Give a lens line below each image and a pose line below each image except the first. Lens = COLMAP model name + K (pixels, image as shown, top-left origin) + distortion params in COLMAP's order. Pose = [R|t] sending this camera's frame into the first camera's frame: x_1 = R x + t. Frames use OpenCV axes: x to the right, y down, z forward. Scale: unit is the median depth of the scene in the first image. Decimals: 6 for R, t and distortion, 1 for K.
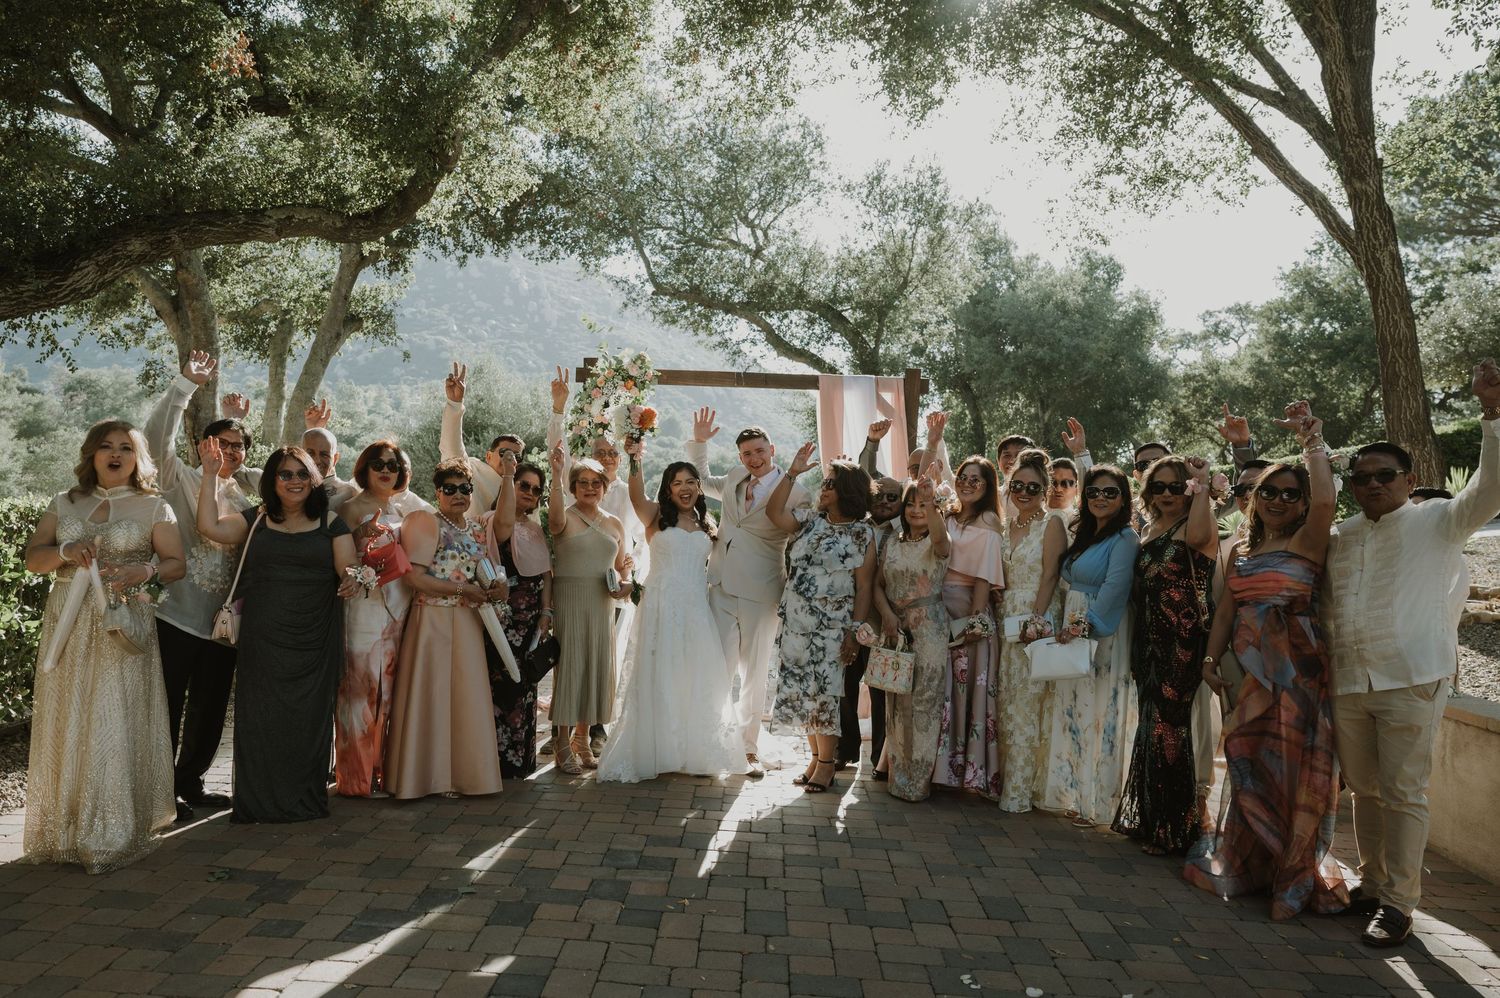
lens RADIAL K [[1099.7, 0, 687.6], [0, 1099.7, 541.6], [0, 0, 1]] dist [-0.004821, 0.003291]
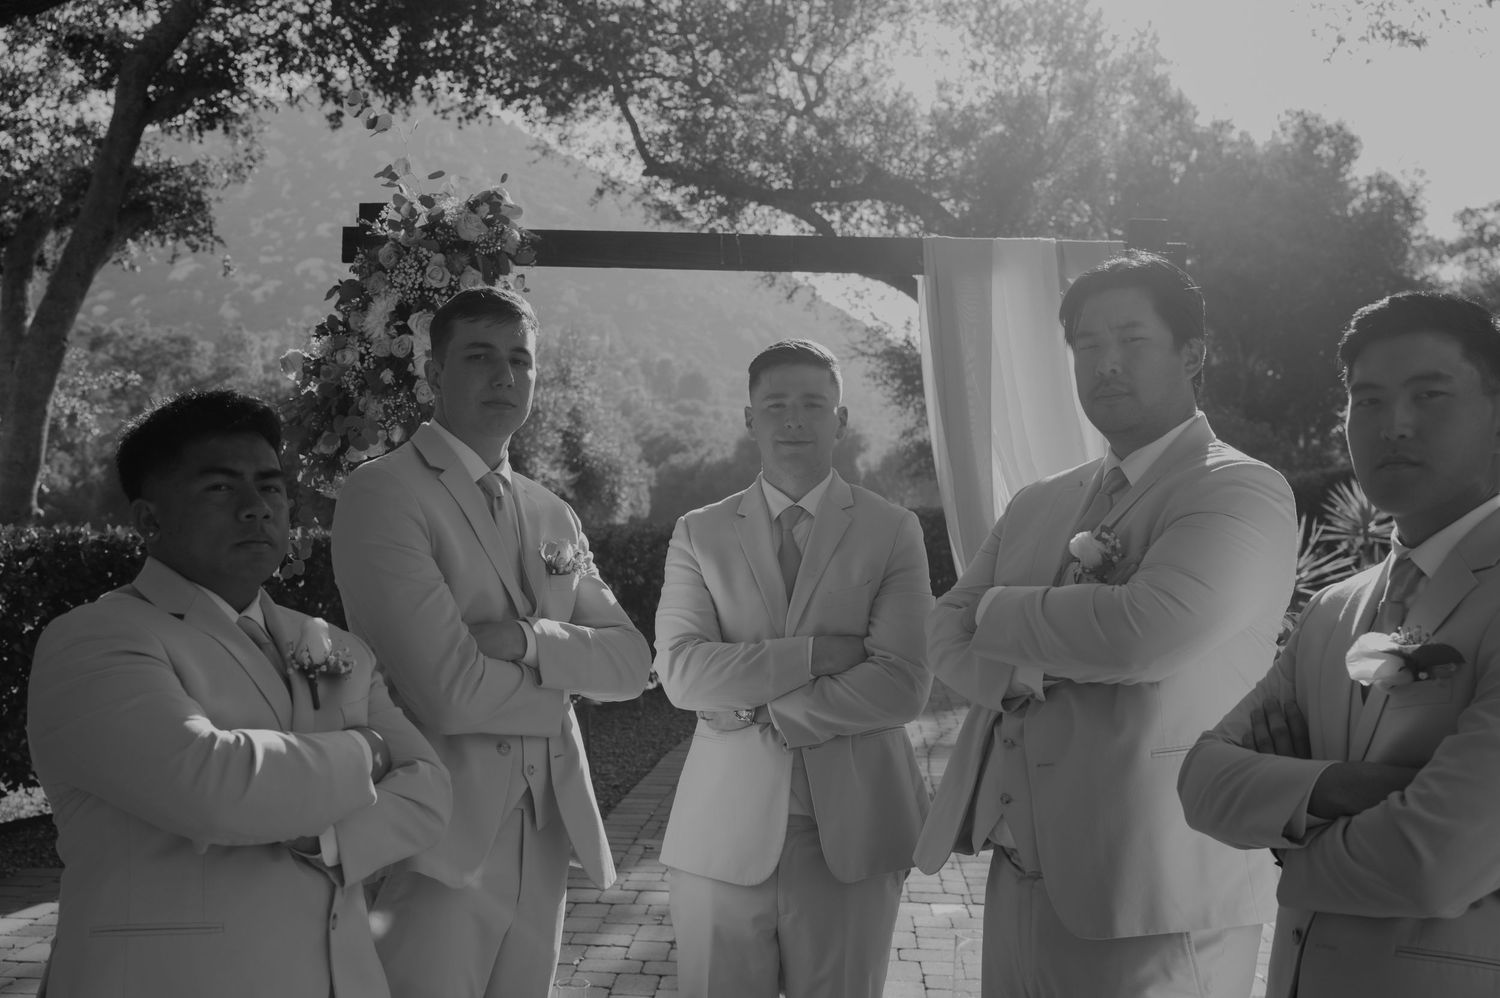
lens RADIAL K [[1533.2, 0, 749.3], [0, 1533.2, 478.6], [0, 0, 1]] dist [0.002826, 0.011800]
pose [[0.999792, -0.010479, 0.017472, 0.011861], [0.011228, 0.998995, -0.043381, -0.009906], [-0.017000, 0.043568, 0.998906, 0.116887]]
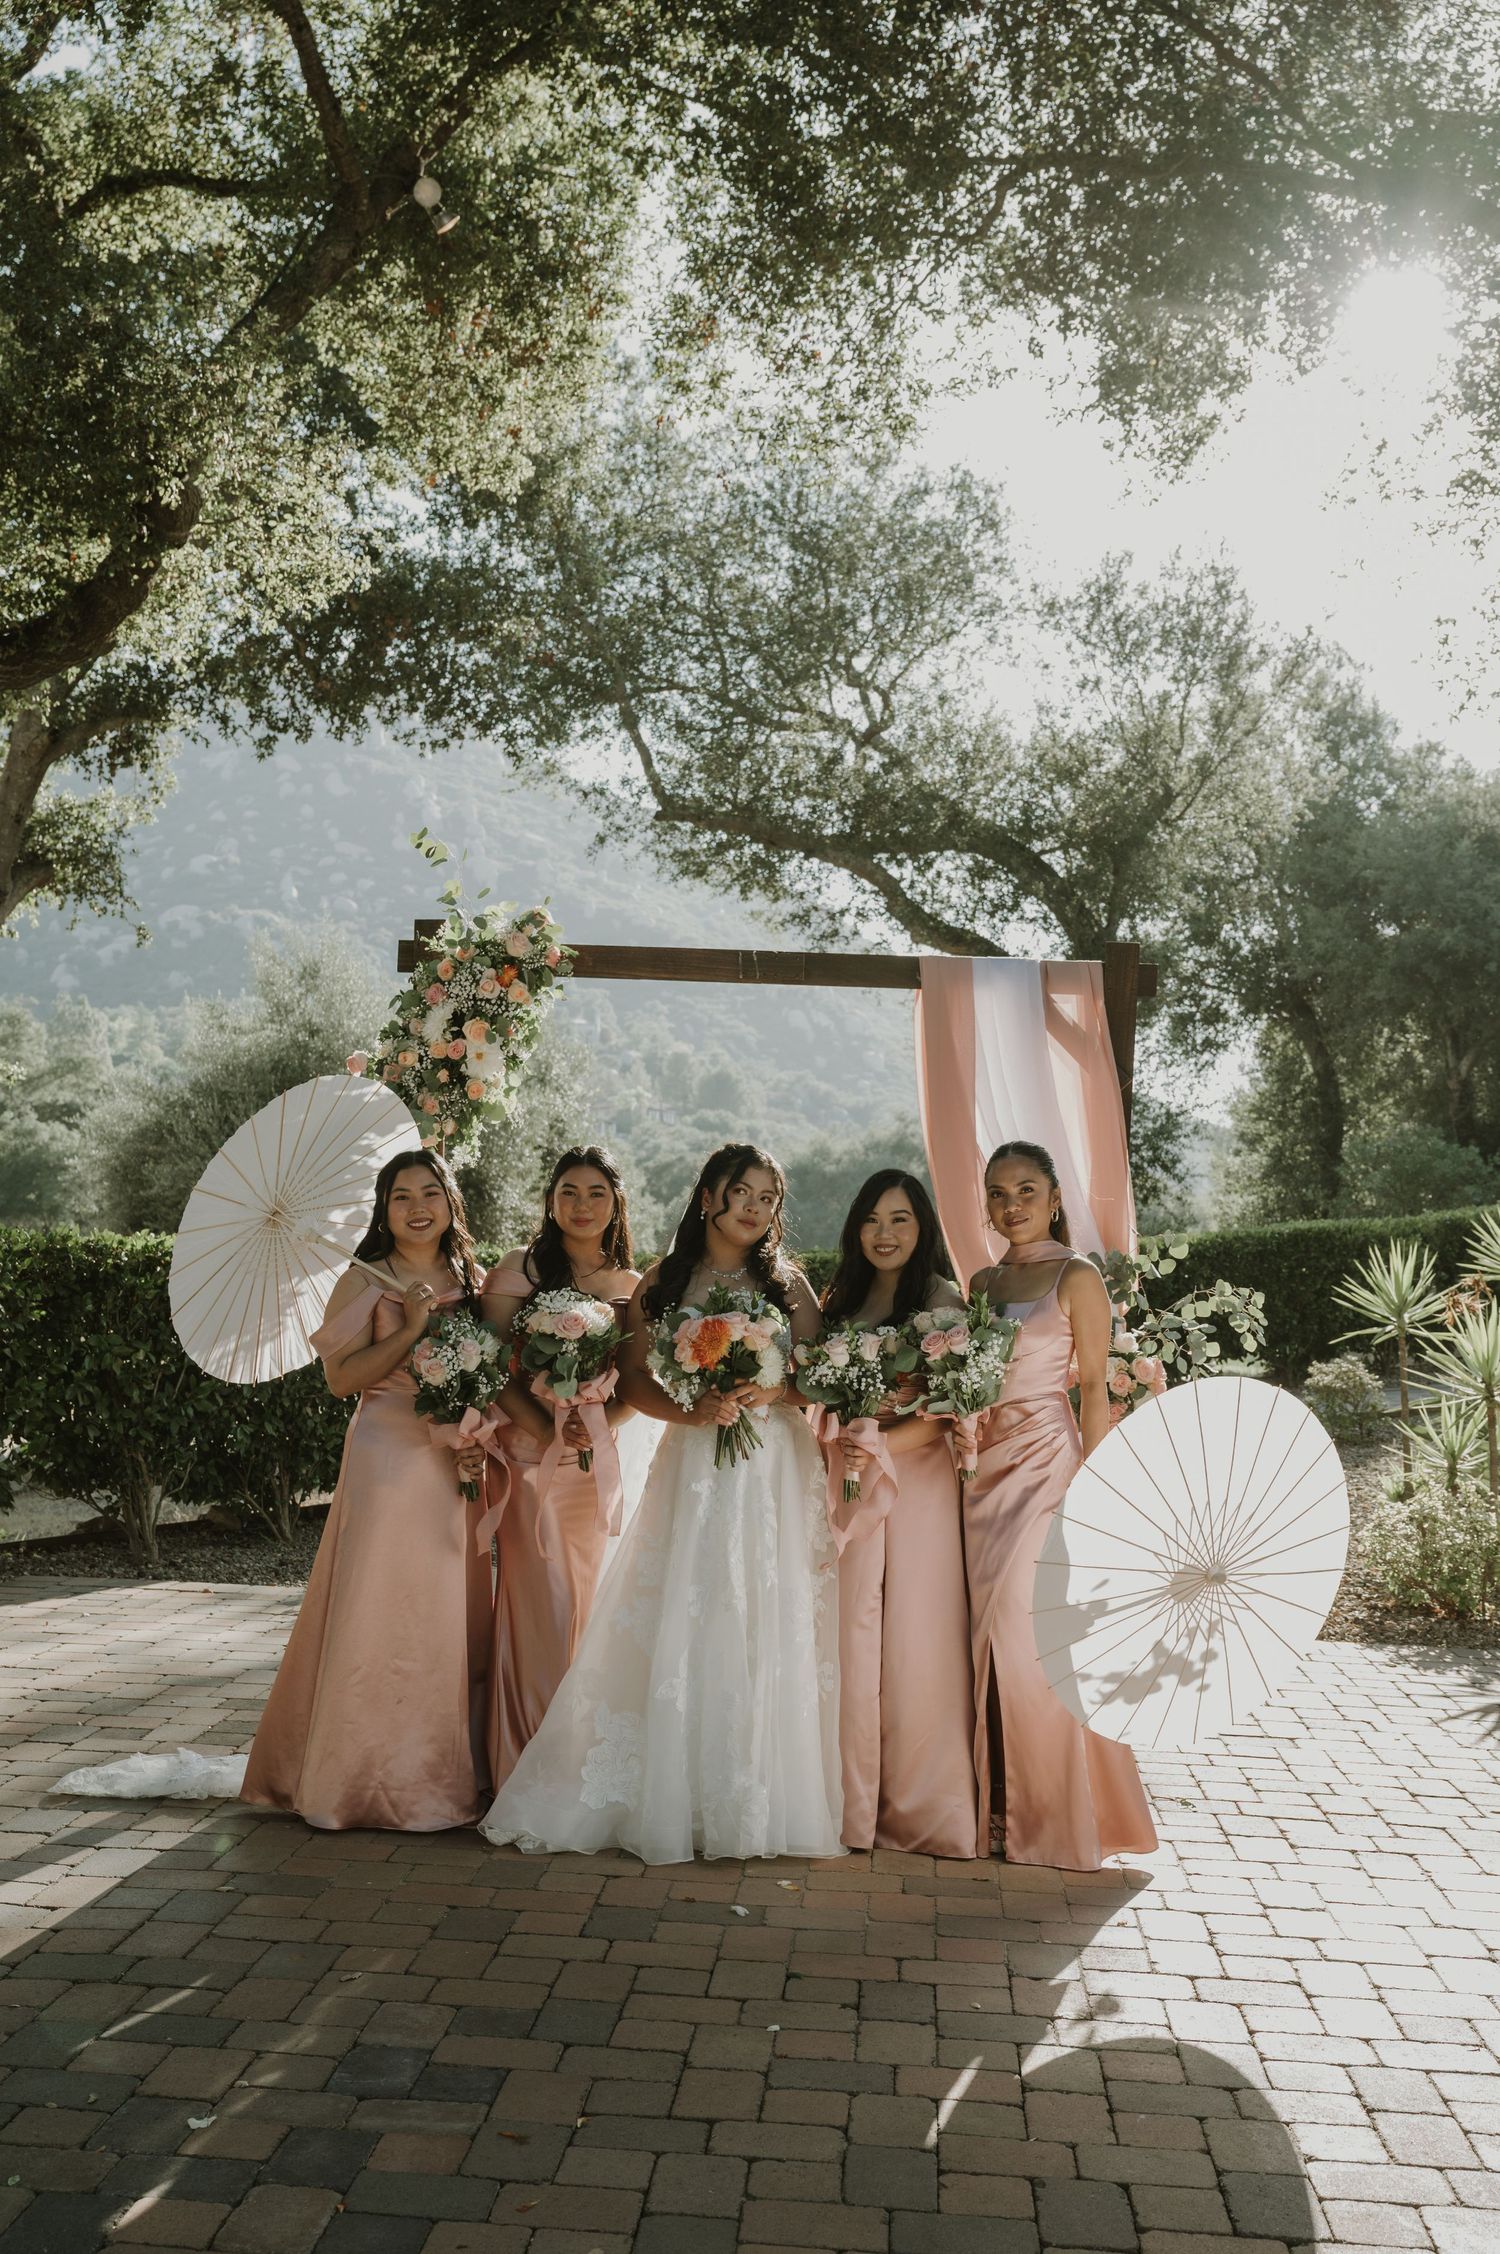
lens RADIAL K [[2210.2, 0, 764.4], [0, 2210.2, 1128.4], [0, 0, 1]] dist [-0.001931, 0.006113]
pose [[0.999997, 0.001501, 0.002068, 0.014361], [-0.001315, 0.996210, -0.086966, 0.000487], [-0.002190, 0.086963, 0.996209, 0.021338]]
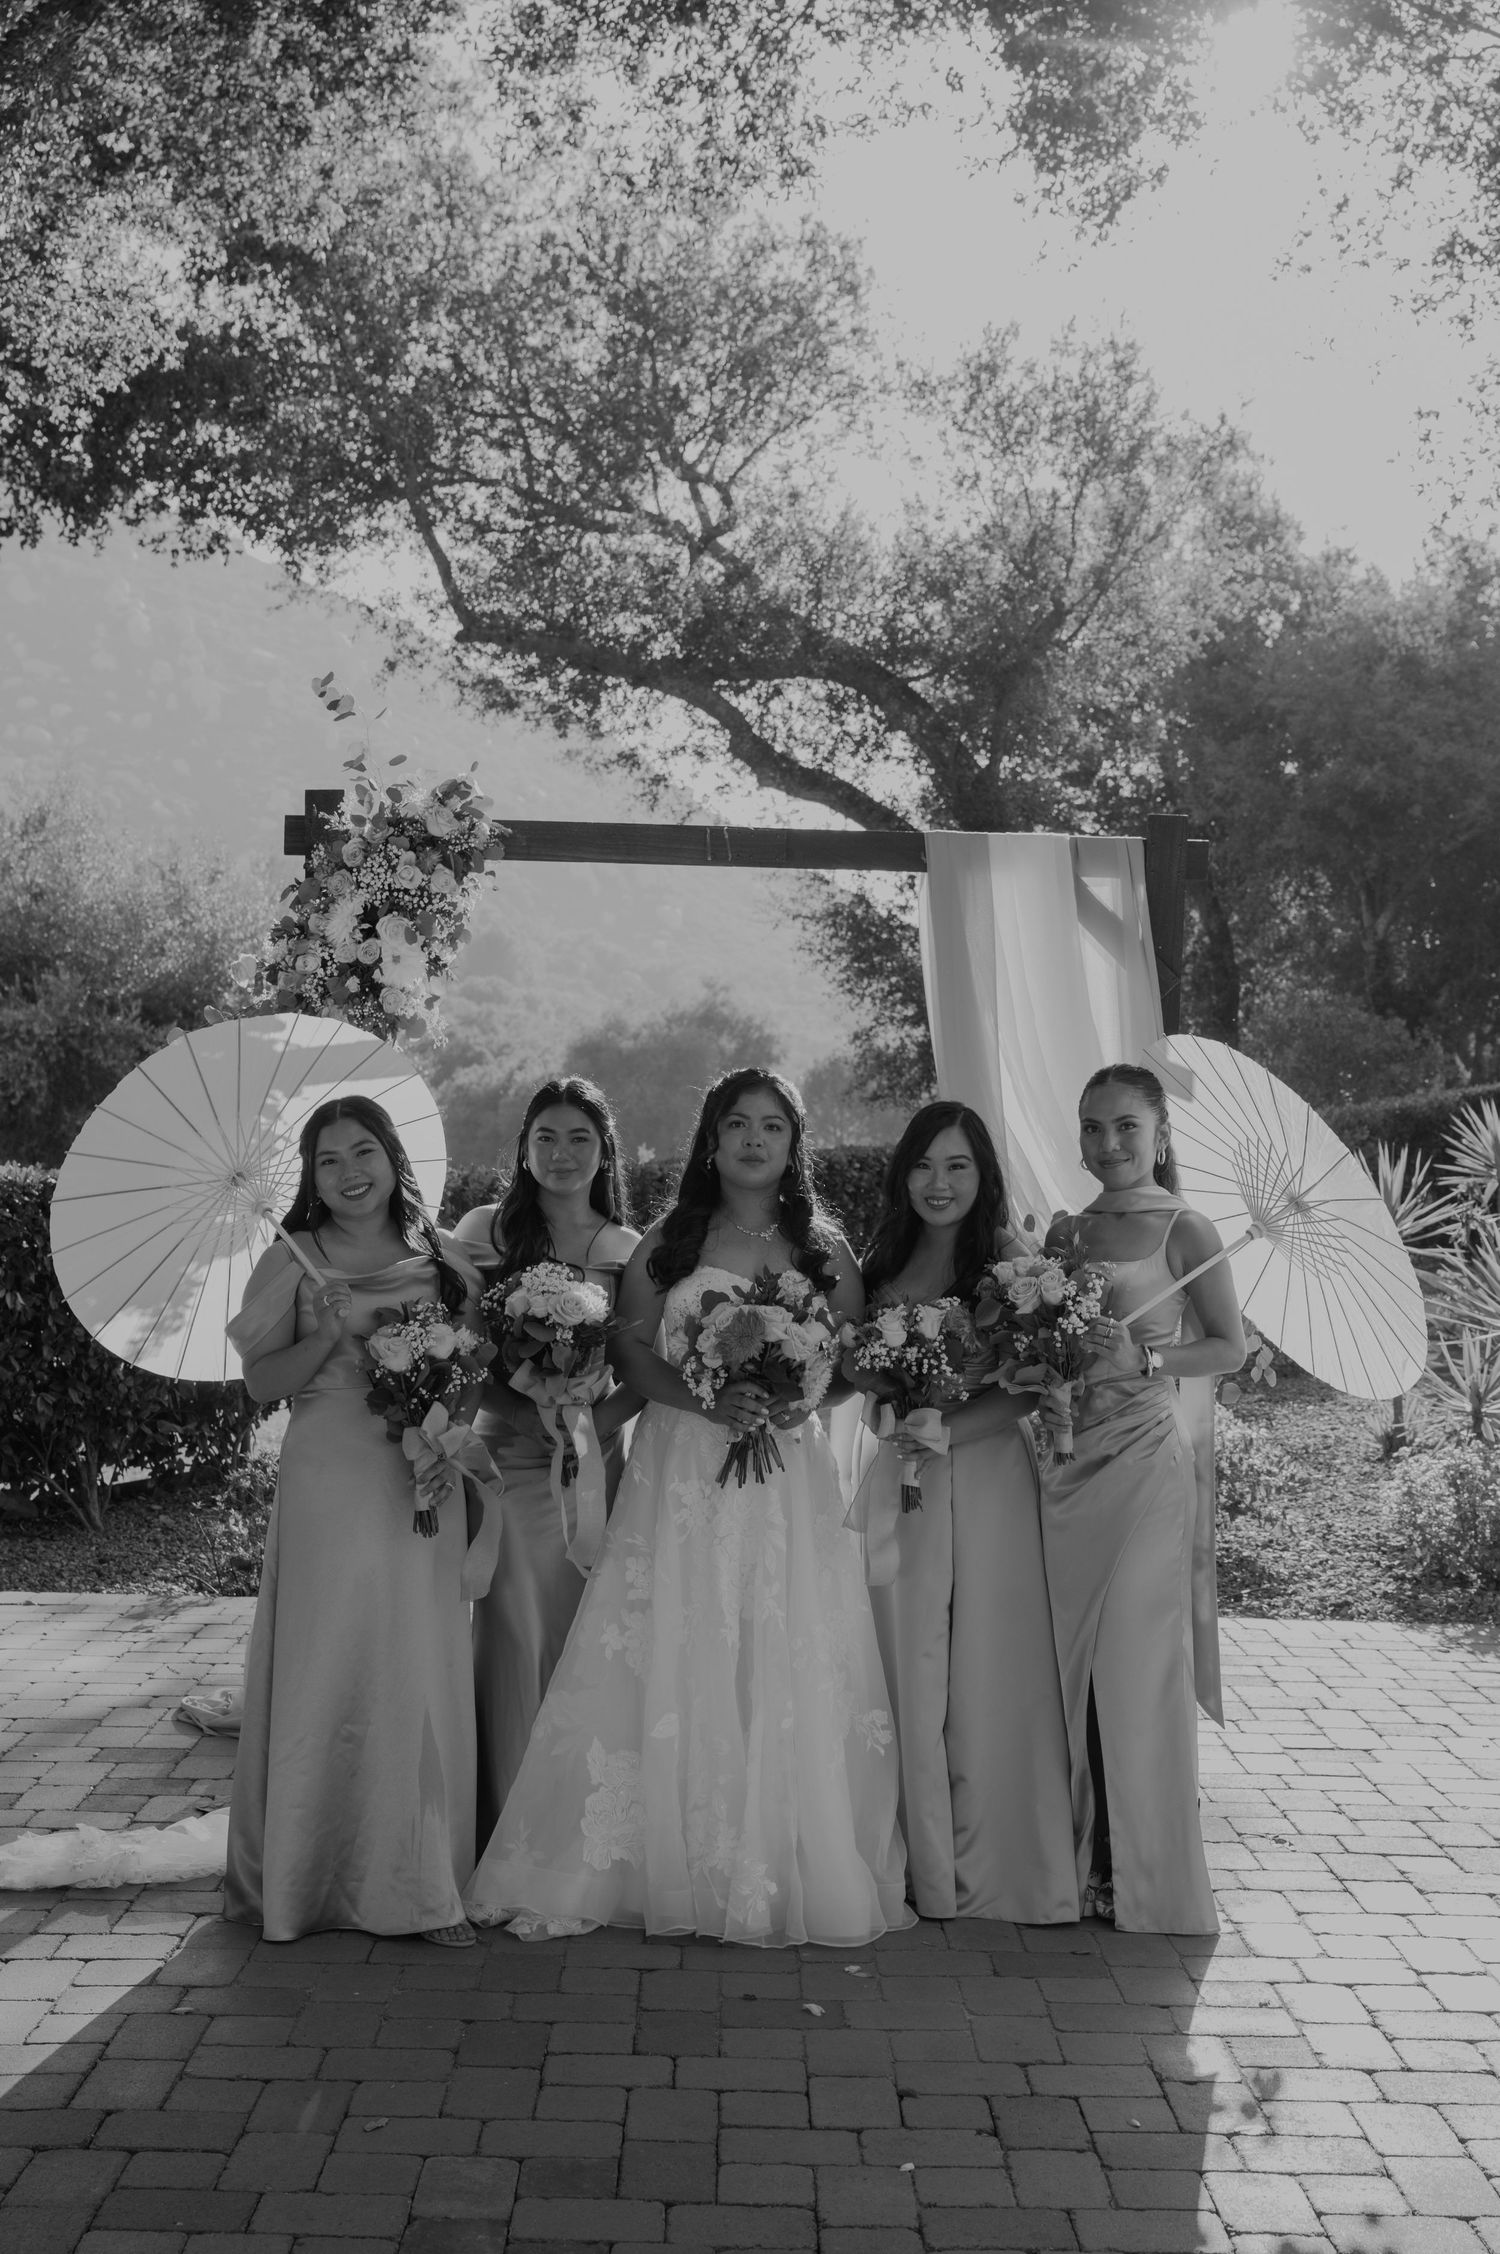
lens RADIAL K [[2570.6, 0, 759.3], [0, 2570.6, 1126.2], [0, 0, 1]] dist [0.001837, -0.002301]
pose [[0.996137, -0.013254, 0.086807, -0.004879], [0.016373, 0.999242, -0.035317, -0.005089], [-0.086273, 0.036602, 0.995599, 0.031468]]
